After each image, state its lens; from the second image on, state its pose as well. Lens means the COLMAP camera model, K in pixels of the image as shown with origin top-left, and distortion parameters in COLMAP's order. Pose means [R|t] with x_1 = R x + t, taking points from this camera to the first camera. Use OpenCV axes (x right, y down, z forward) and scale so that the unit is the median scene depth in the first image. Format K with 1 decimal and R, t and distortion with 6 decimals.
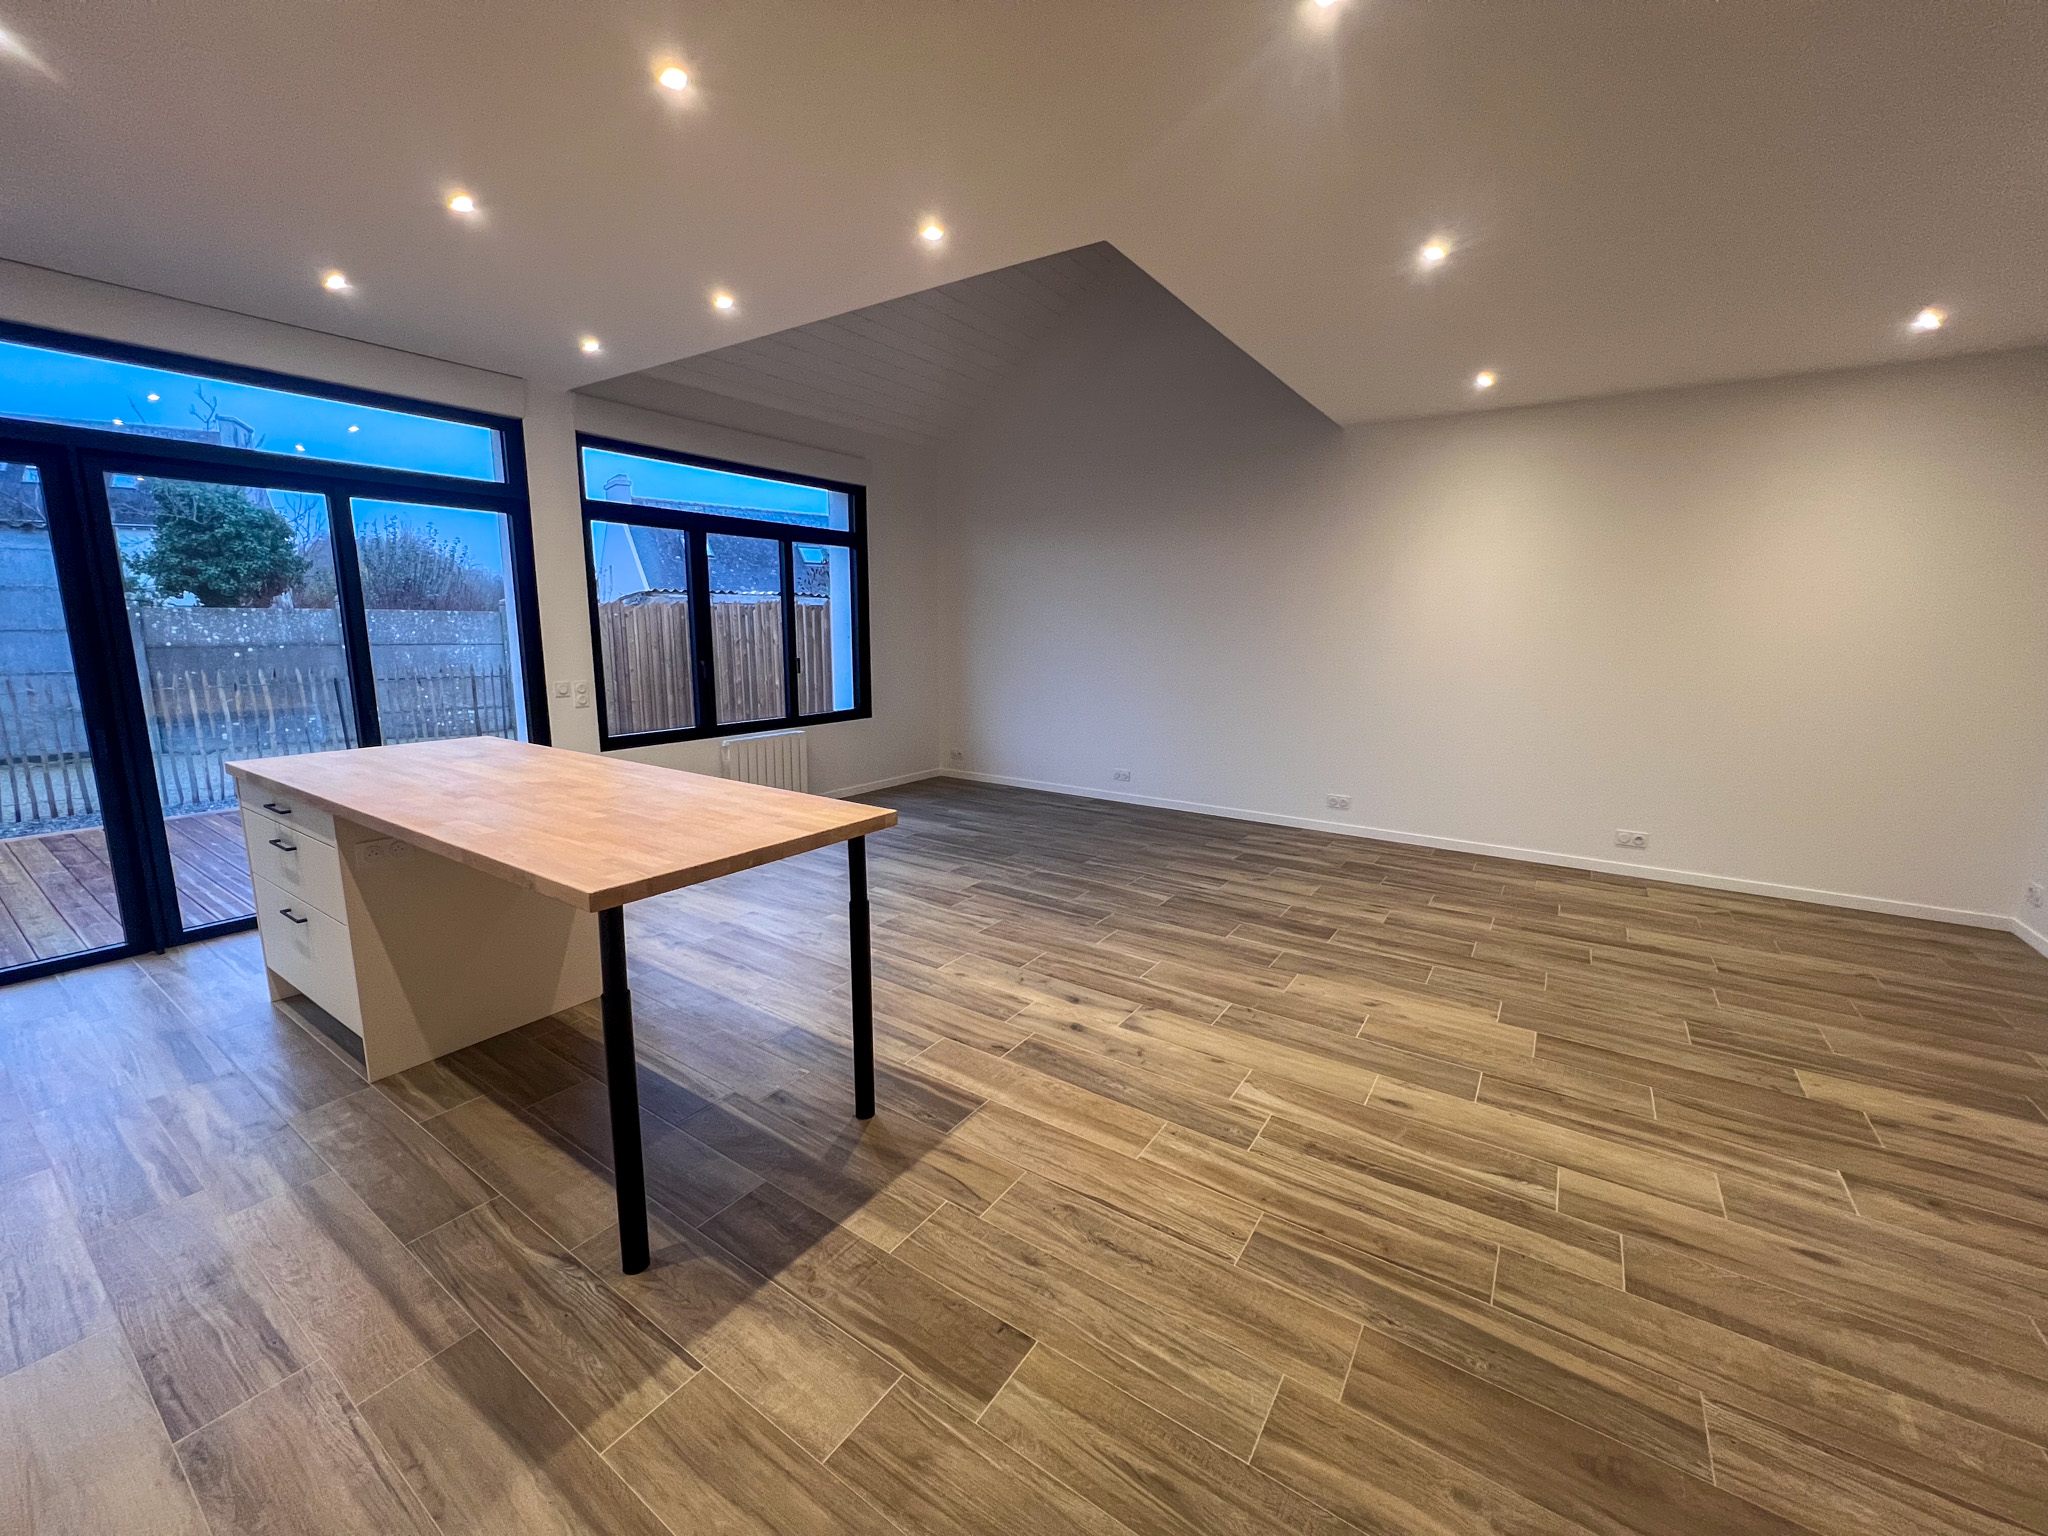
lens RADIAL K [[815.2, 0, 1021.6], [0, 815.2, 767.7], [0, 0, 1]] dist [-0.002172, 0.000729]
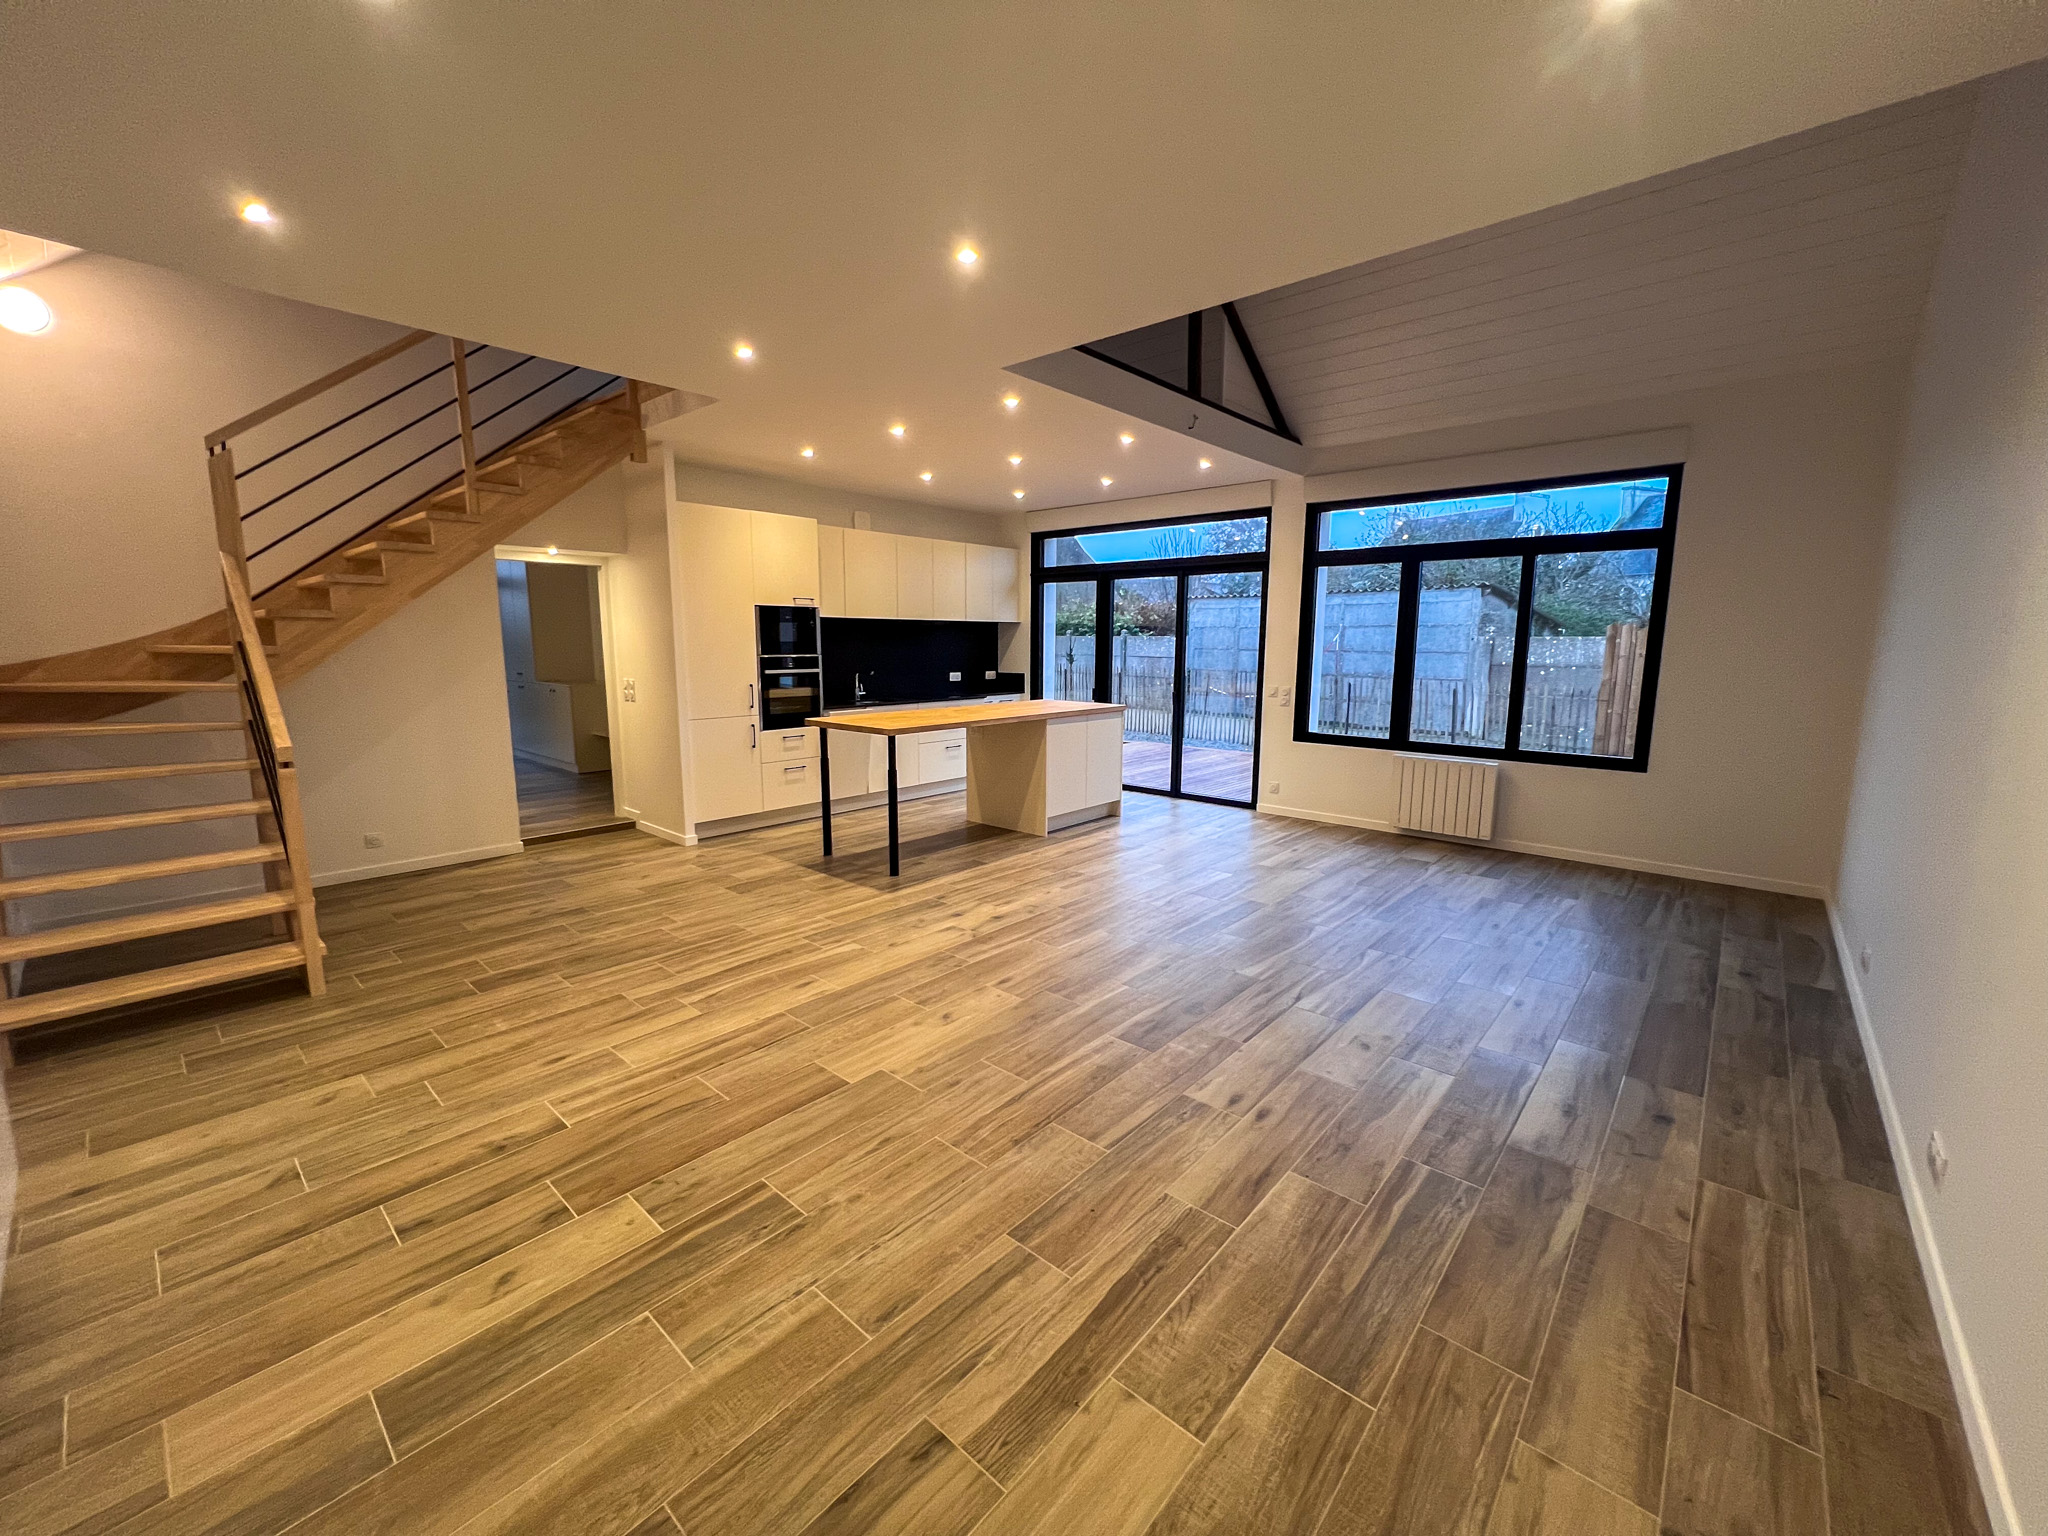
lens RADIAL K [[815.2, 0, 1021.6], [0, 815.2, 767.7], [0, 0, 1]] dist [-0.002172, 0.000729]
pose [[-0.130237, 0.145722, -0.980716, 1.354519], [-0.182291, 0.968759, 0.168154, -0.191140], [0.974581, 0.200675, -0.099605, 1.126971]]
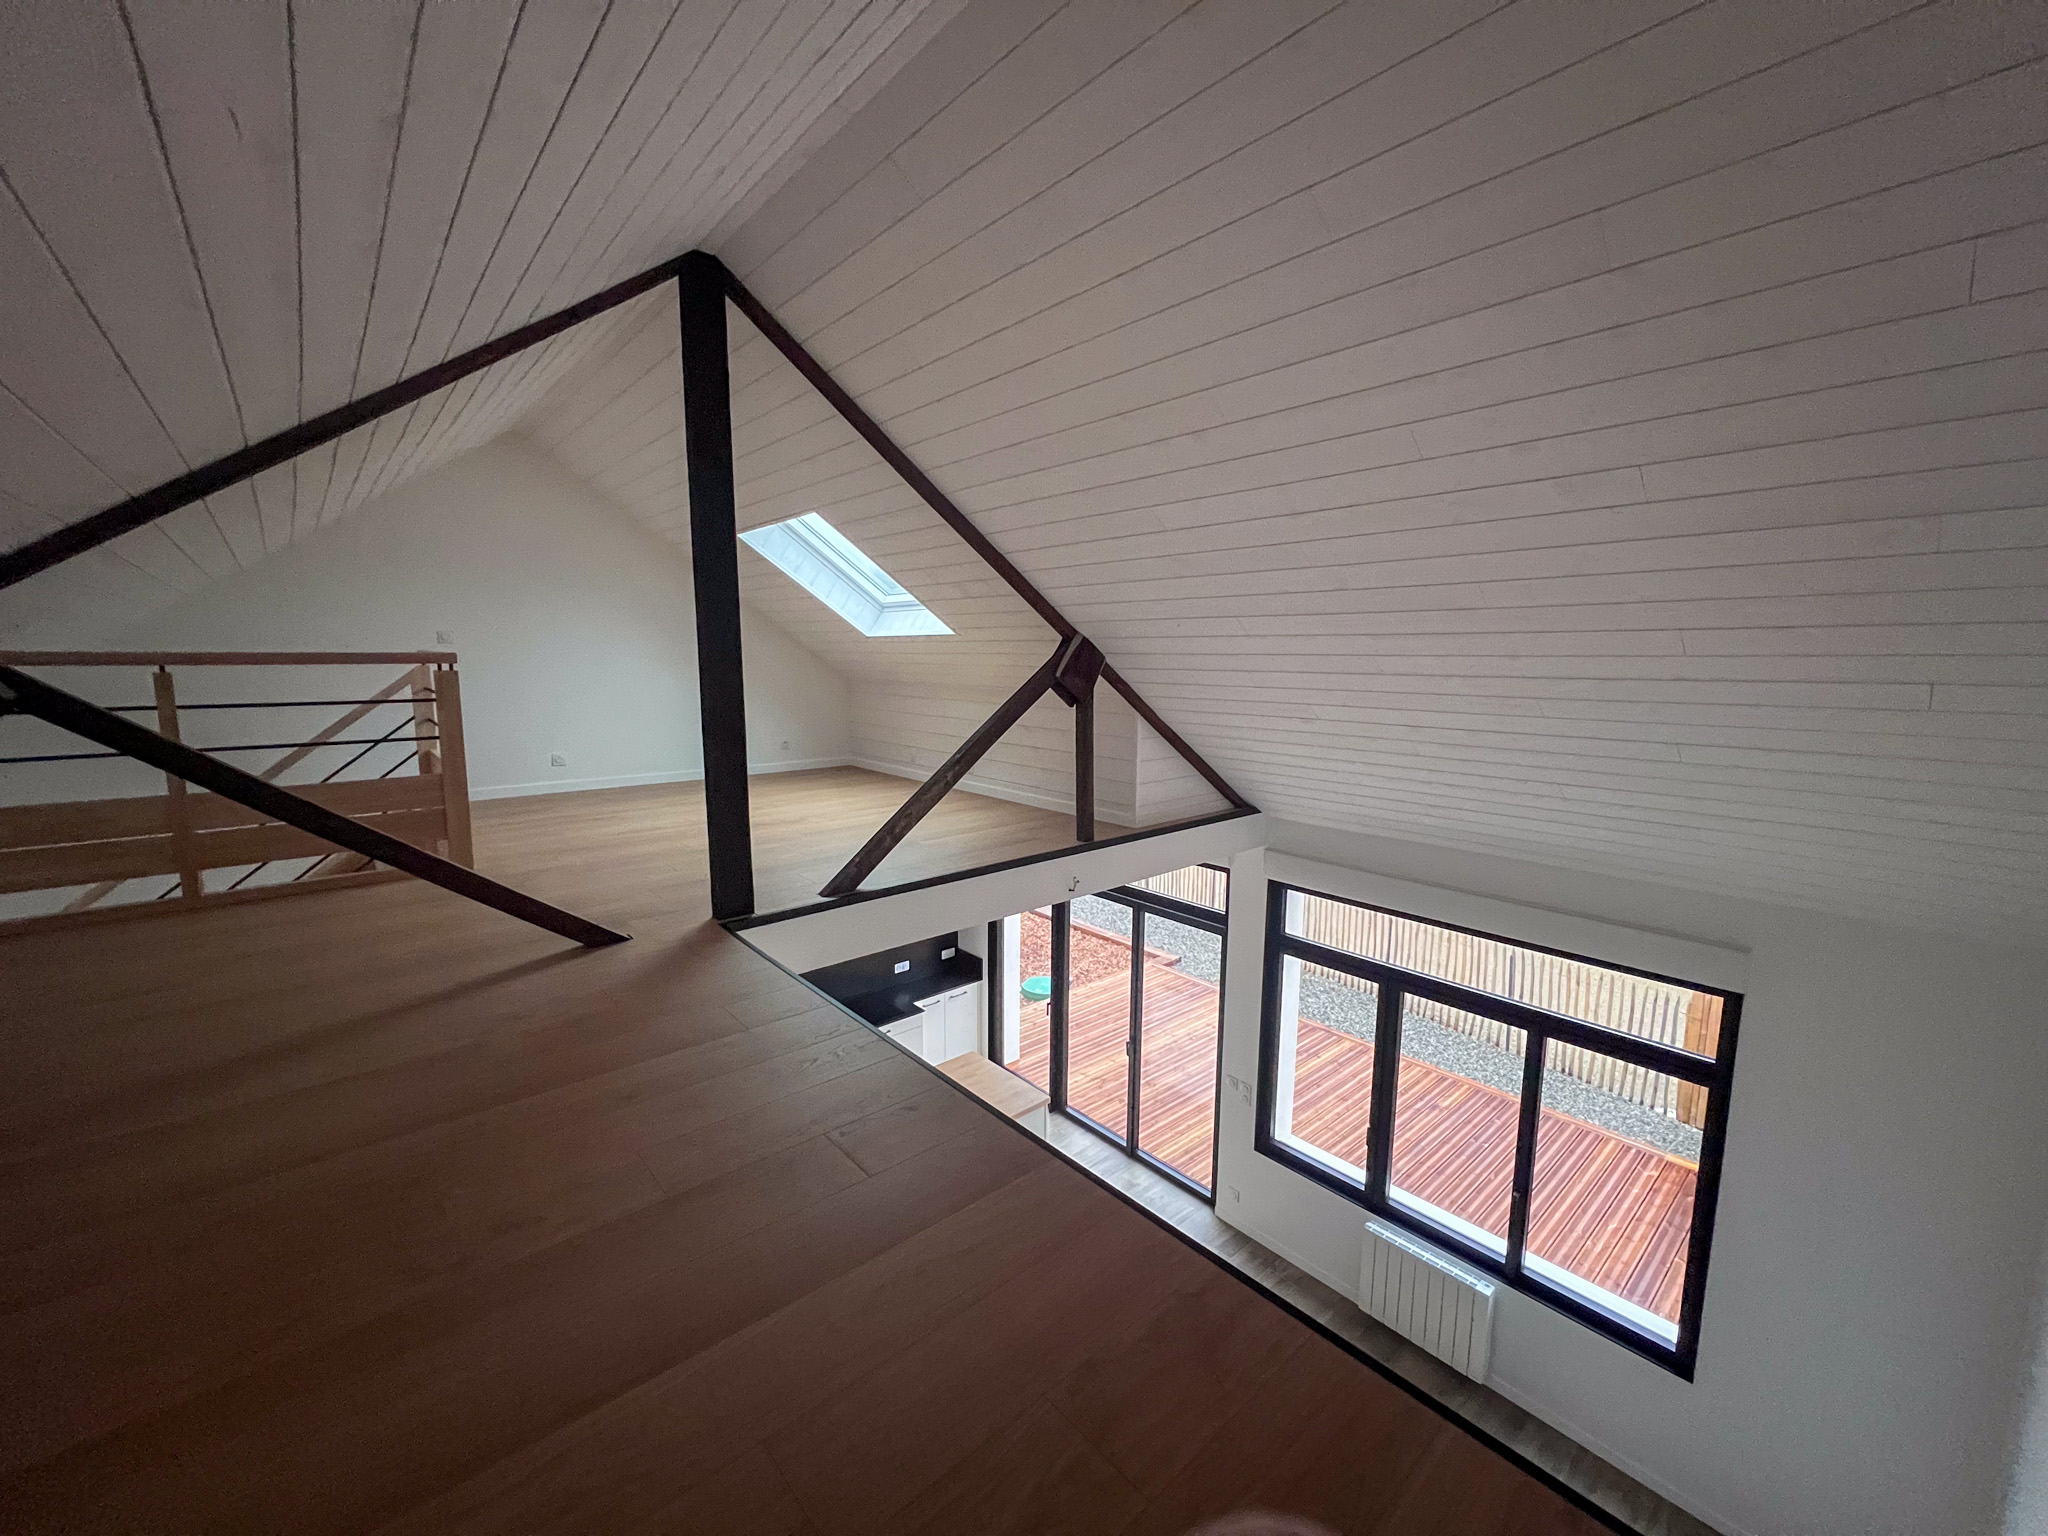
lens RADIAL K [[815.2, 0, 1021.6], [0, 815.2, 767.7], [0, 0, 1]] dist [-0.002172, 0.000729]
pose [[-0.255465, 0.125182, -0.958680, 0.866463], [-0.183985, 0.967168, 0.175318, -1.027912], [0.949151, 0.221171, -0.224046, 1.327531]]
